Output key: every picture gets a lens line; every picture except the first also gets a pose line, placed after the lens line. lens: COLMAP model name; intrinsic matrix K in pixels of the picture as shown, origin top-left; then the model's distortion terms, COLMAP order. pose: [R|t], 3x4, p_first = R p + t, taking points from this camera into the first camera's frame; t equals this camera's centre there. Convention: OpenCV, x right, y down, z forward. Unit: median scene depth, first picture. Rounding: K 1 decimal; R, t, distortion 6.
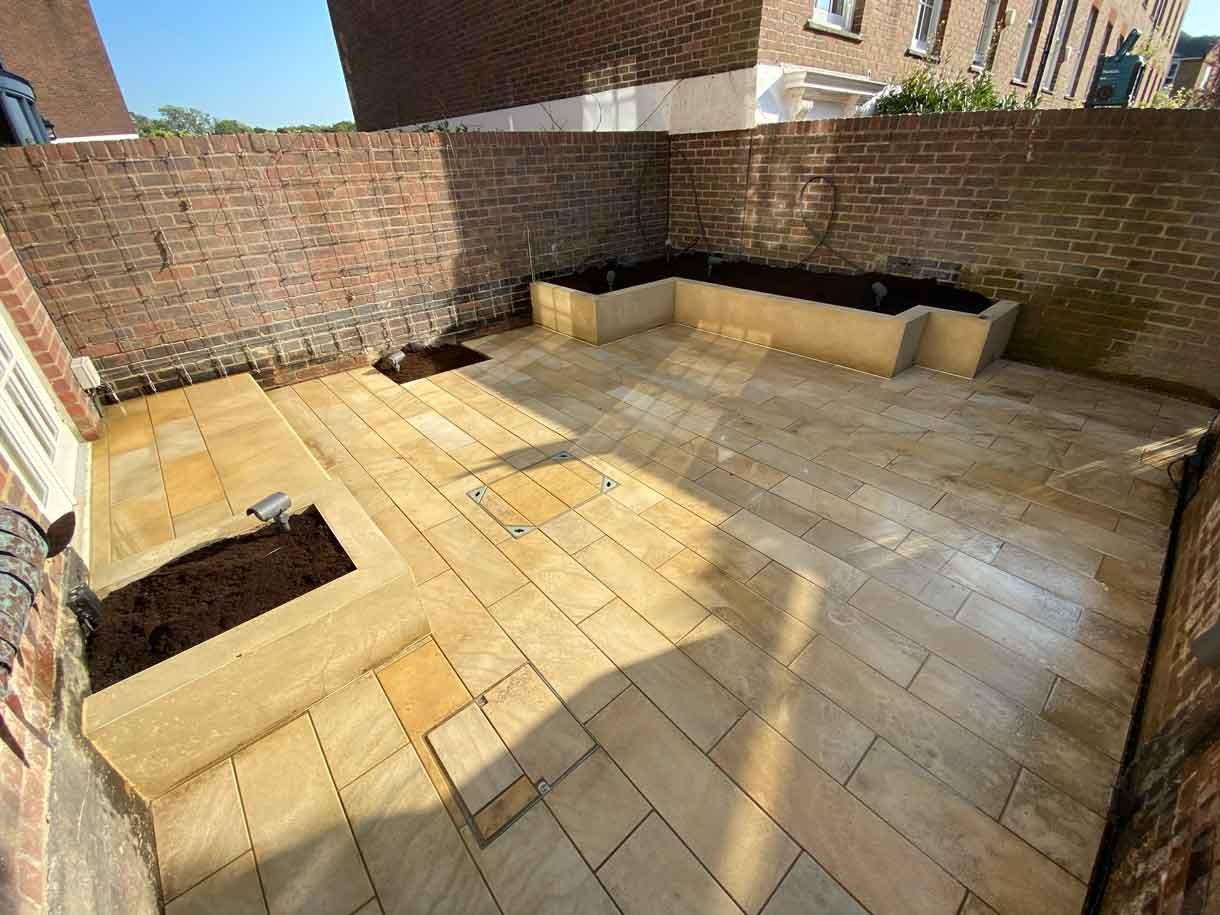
lens RADIAL K [[498.7, 0, 610.0], [0, 498.7, 457.5], [0, 0, 1]] dist [0.001330, -0.010547]
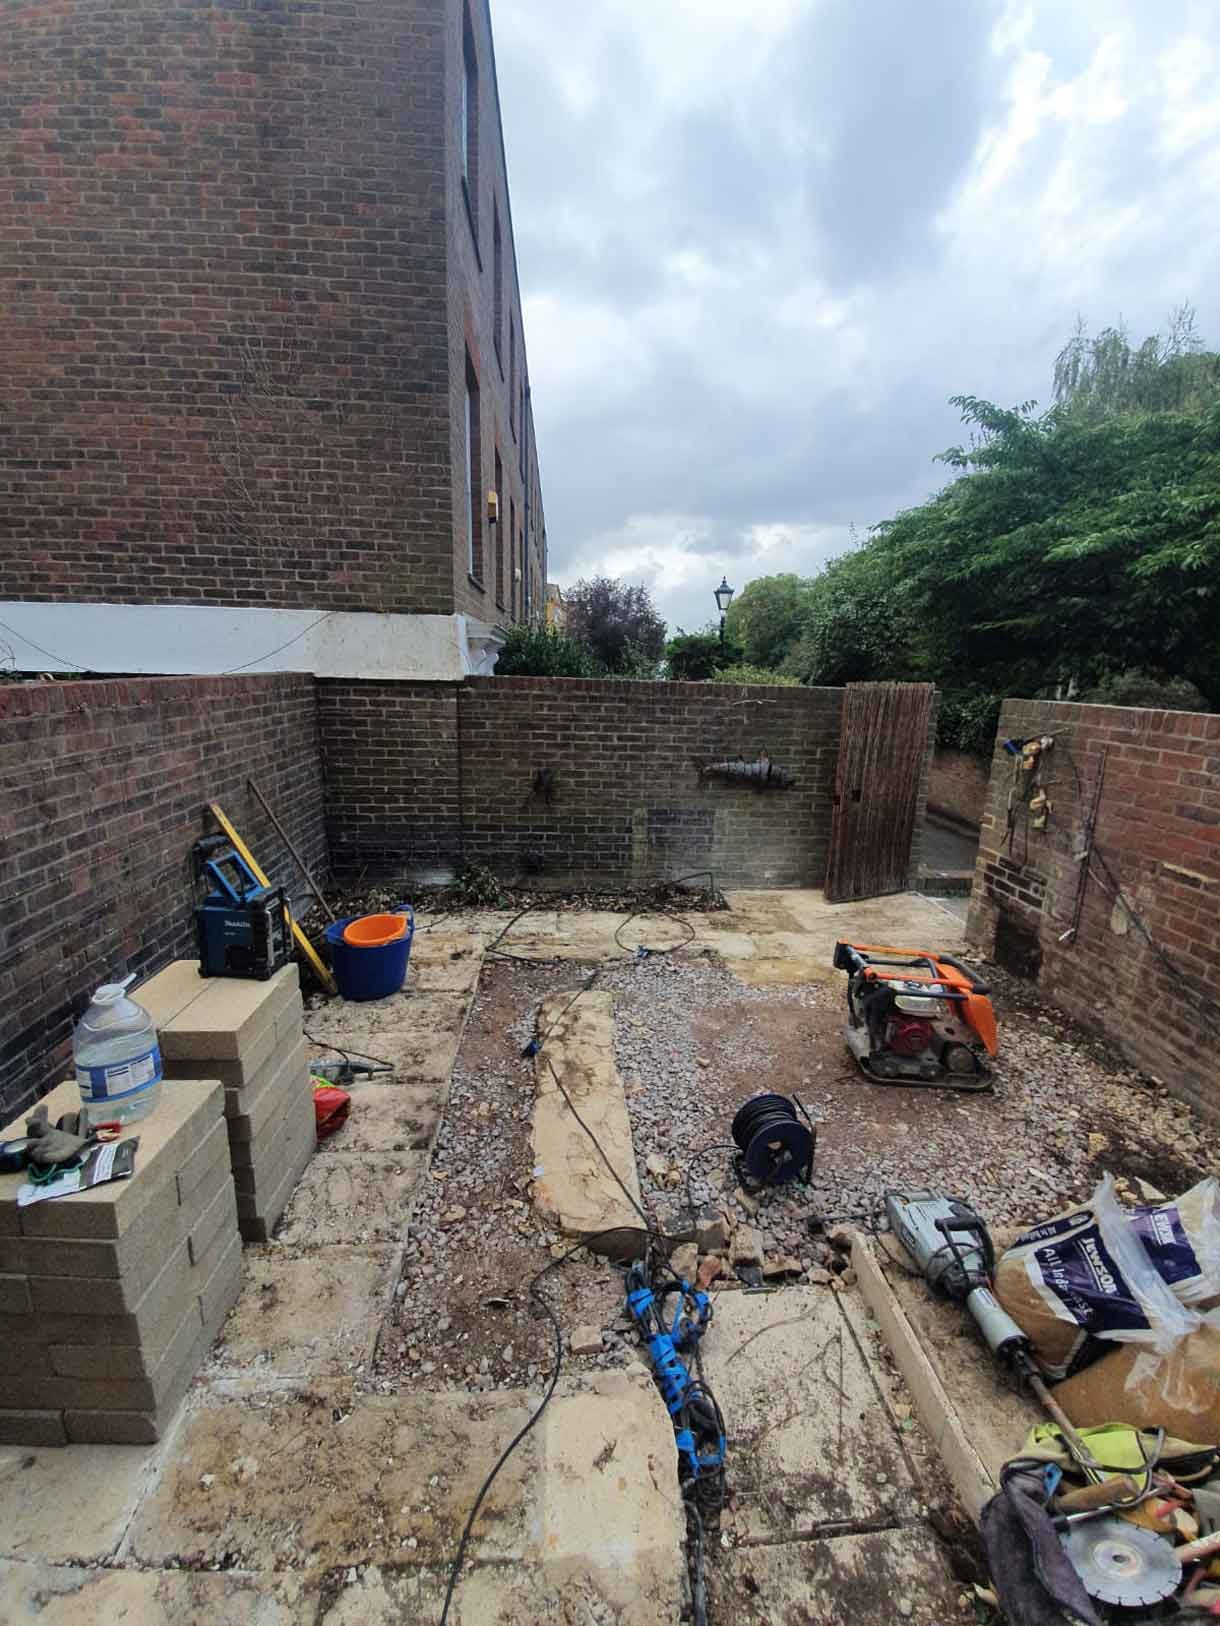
lens RADIAL K [[643.6, 0, 614.4], [0, 643.6, 796.6], [0, 0, 1]] dist [-0.001437, 0.000004]
pose [[0.606849, -0.113911, 0.786612, -0.424485], [0.368699, 0.917098, -0.151634, -0.256275], [-0.704127, 0.382042, 0.598539, 0.293992]]
